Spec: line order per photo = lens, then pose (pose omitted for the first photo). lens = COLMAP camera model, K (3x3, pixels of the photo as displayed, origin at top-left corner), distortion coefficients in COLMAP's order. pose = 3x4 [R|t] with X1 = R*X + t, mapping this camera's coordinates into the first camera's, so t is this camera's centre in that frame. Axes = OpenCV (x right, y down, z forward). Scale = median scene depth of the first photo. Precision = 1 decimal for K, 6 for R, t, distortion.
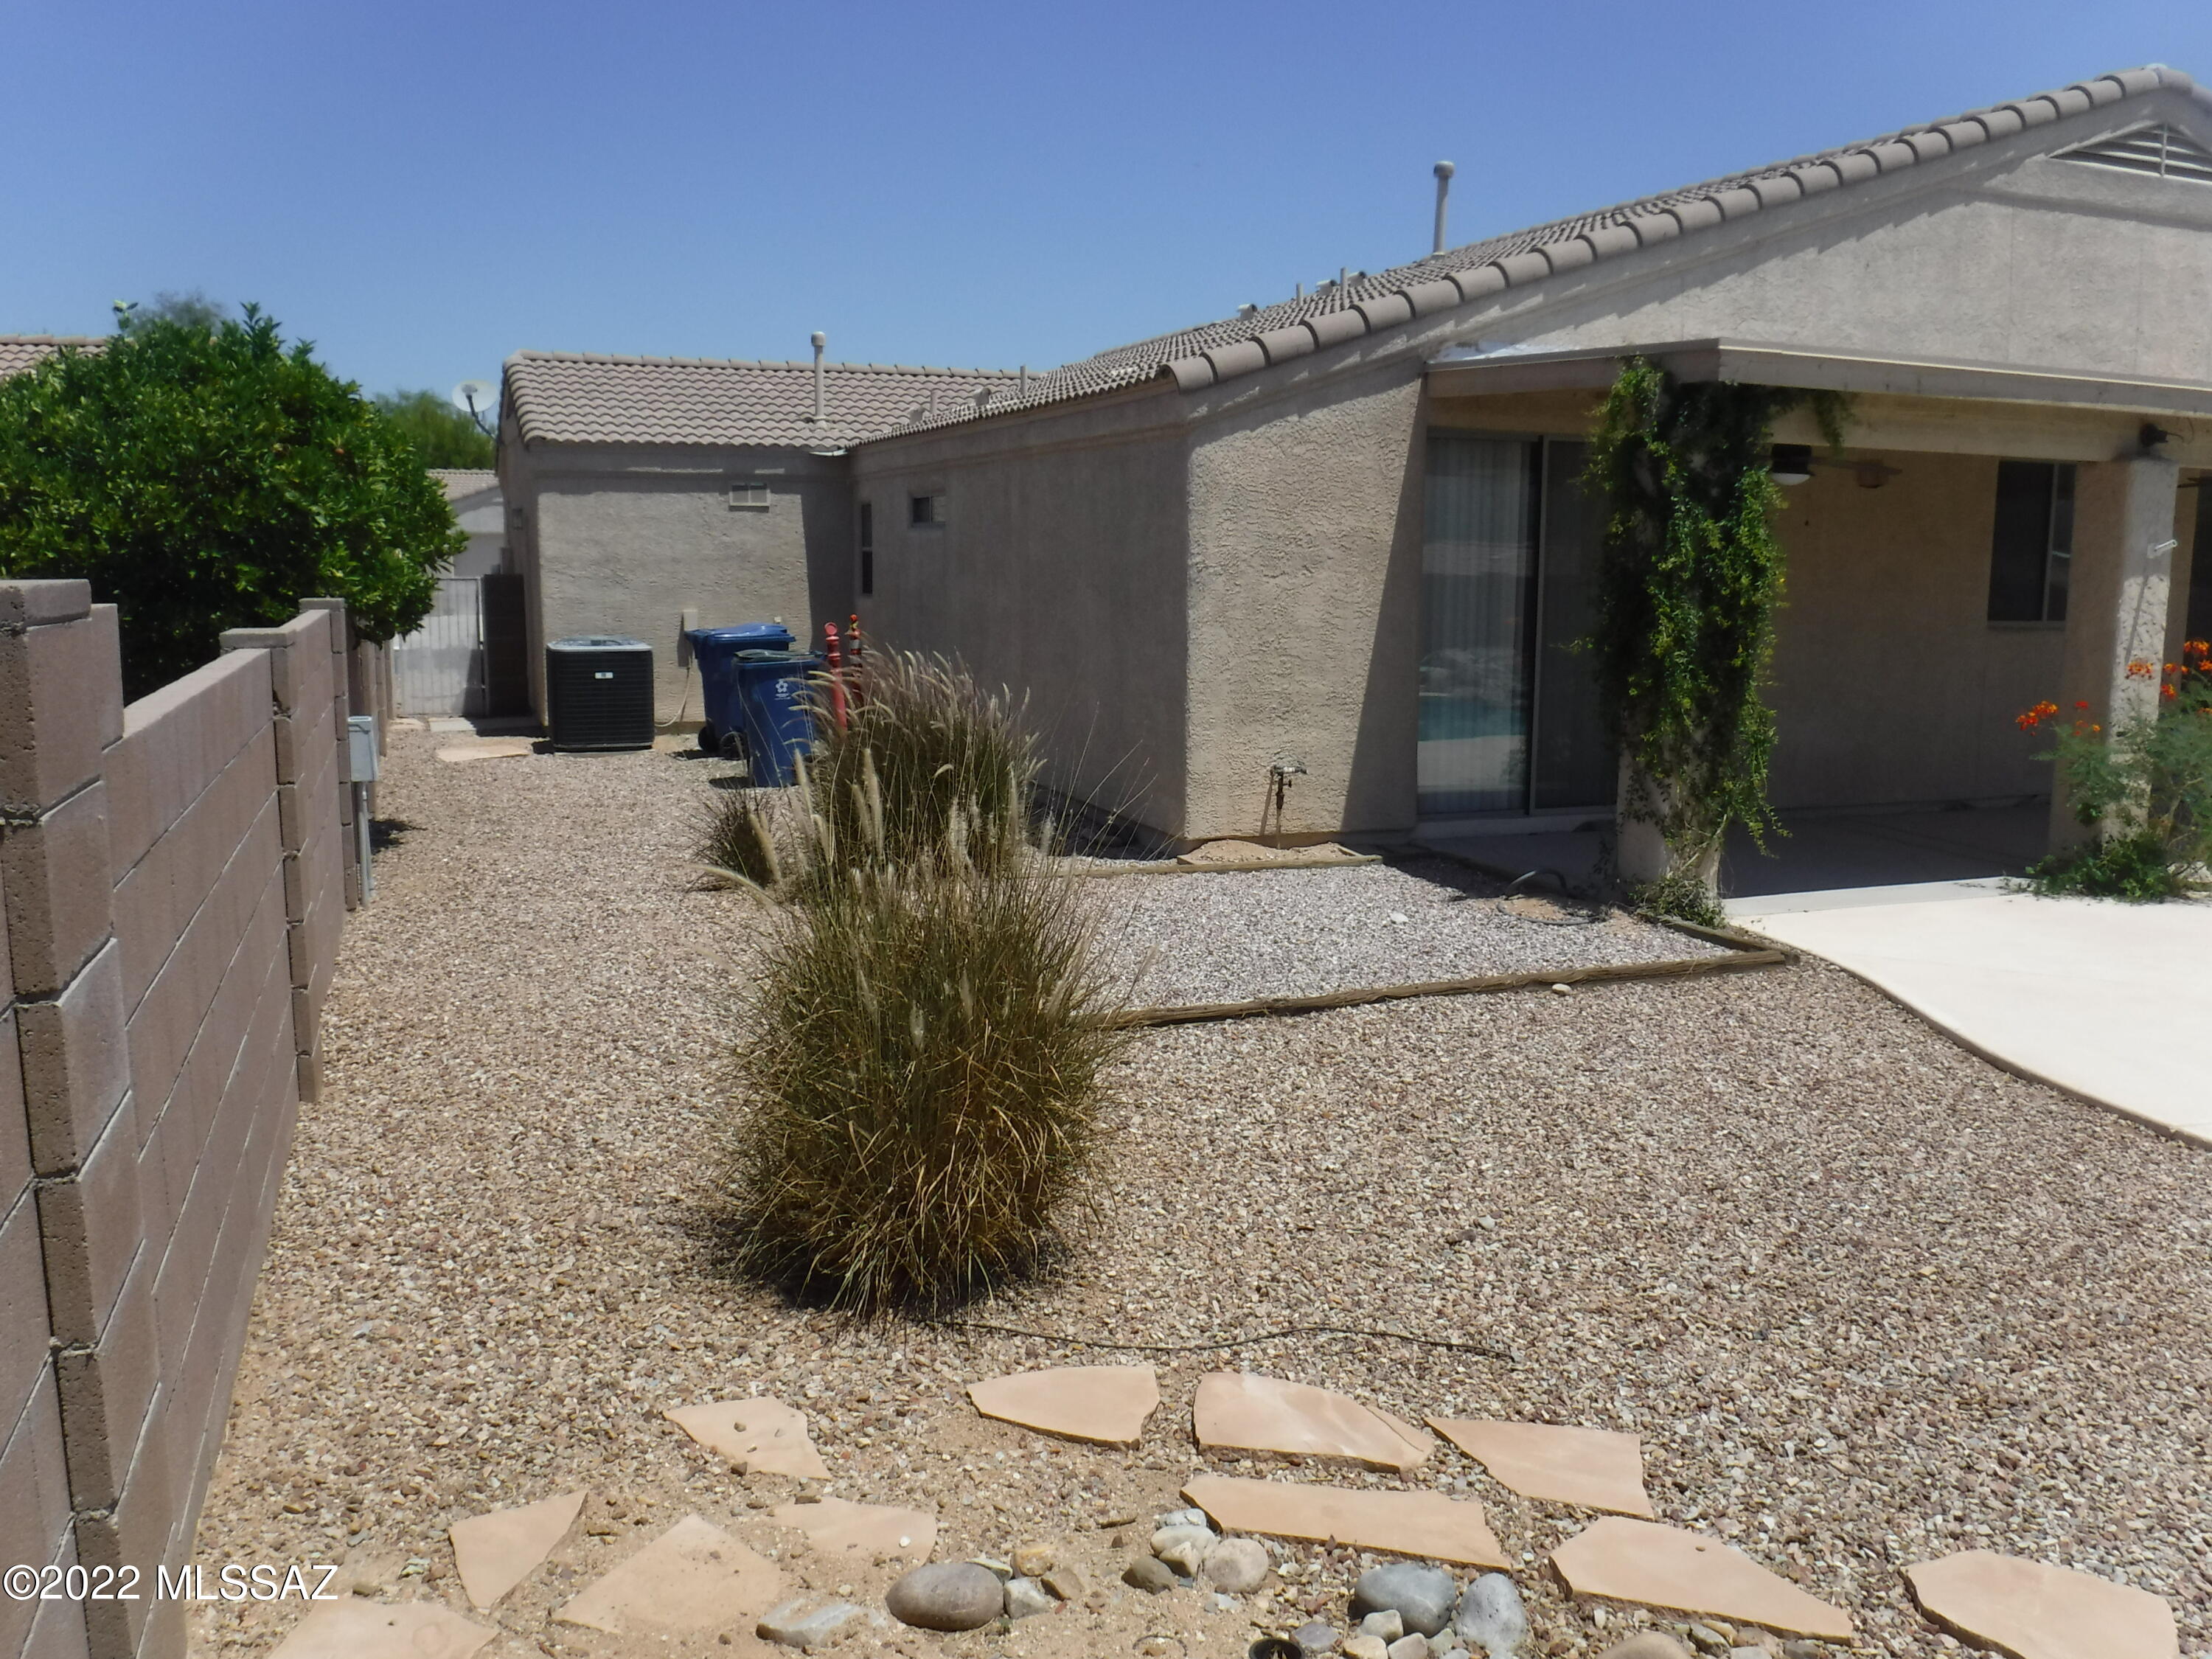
lens RADIAL K [[1815.8, 0, 1114.8], [0, 1815.8, 843.4], [0, 0, 1]] dist [-0.089582, 0.031574]
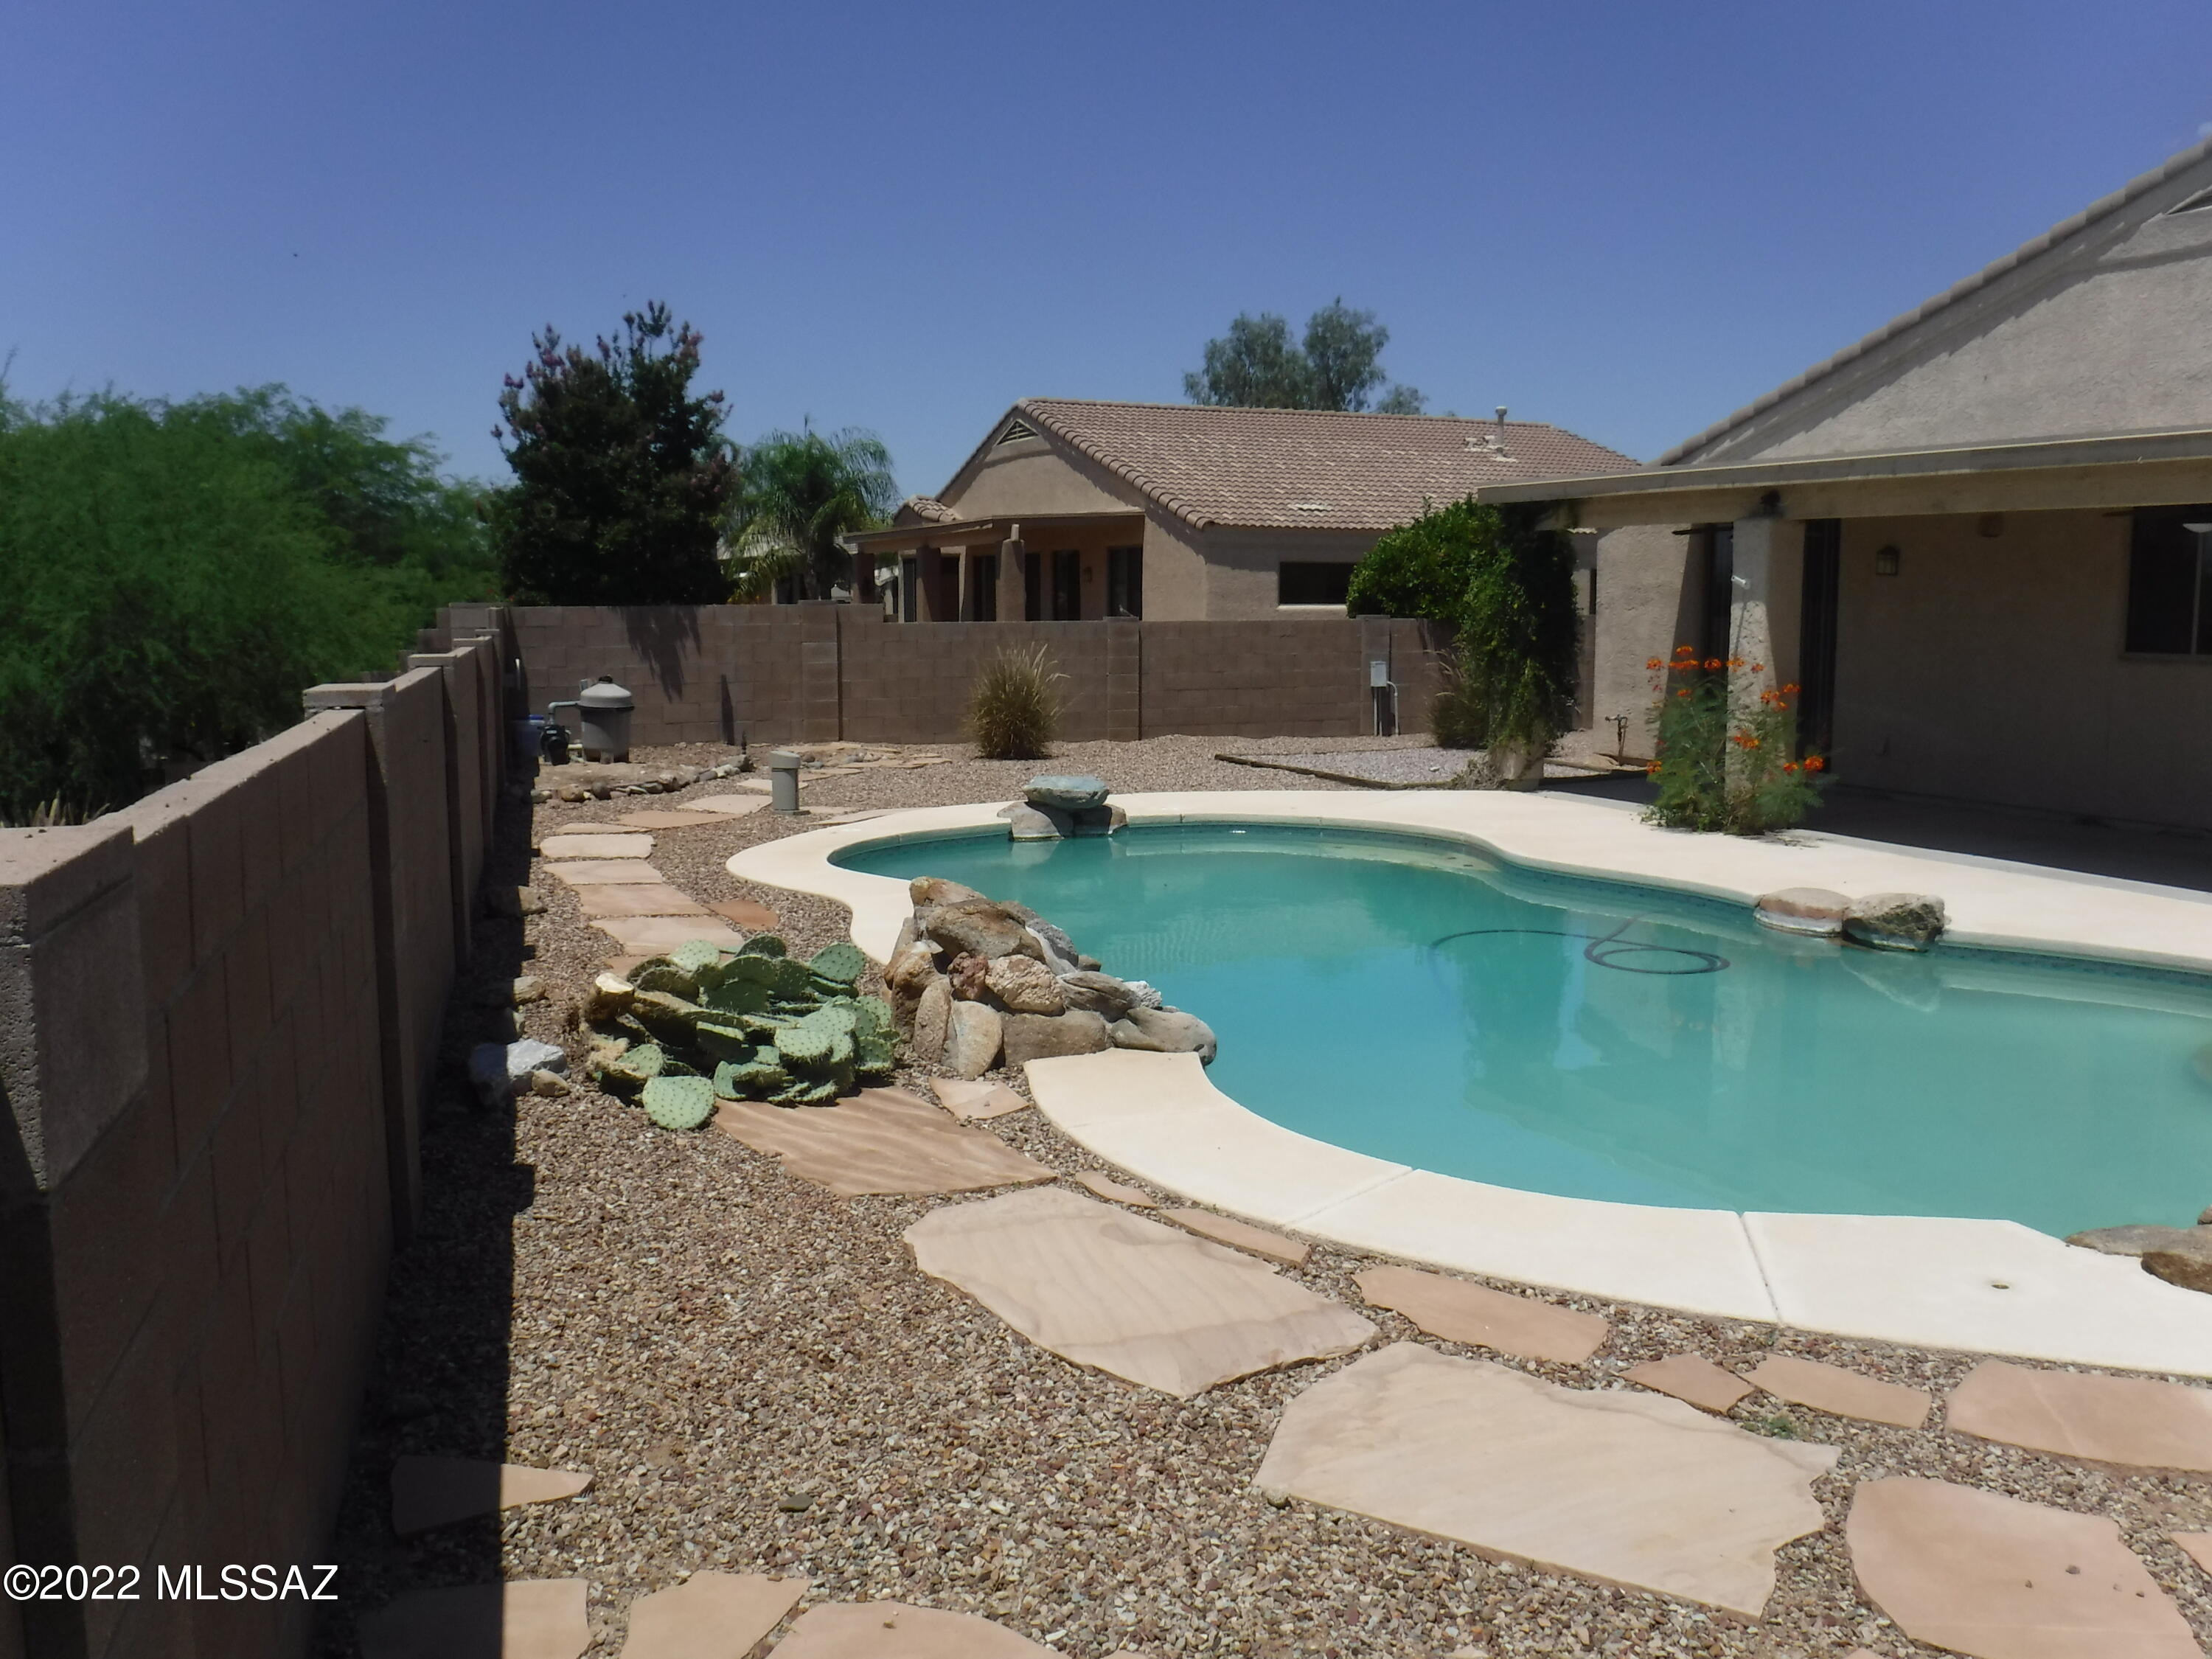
lens RADIAL K [[1815.8, 0, 1114.8], [0, 1815.8, 843.4], [0, 0, 1]] dist [-0.089582, 0.031574]
pose [[0.054879, 0.125826, -0.990533, 1.603274], [-0.156087, 0.980913, 0.115956, -0.042570], [0.986218, 0.148245, 0.073472, 0.356689]]
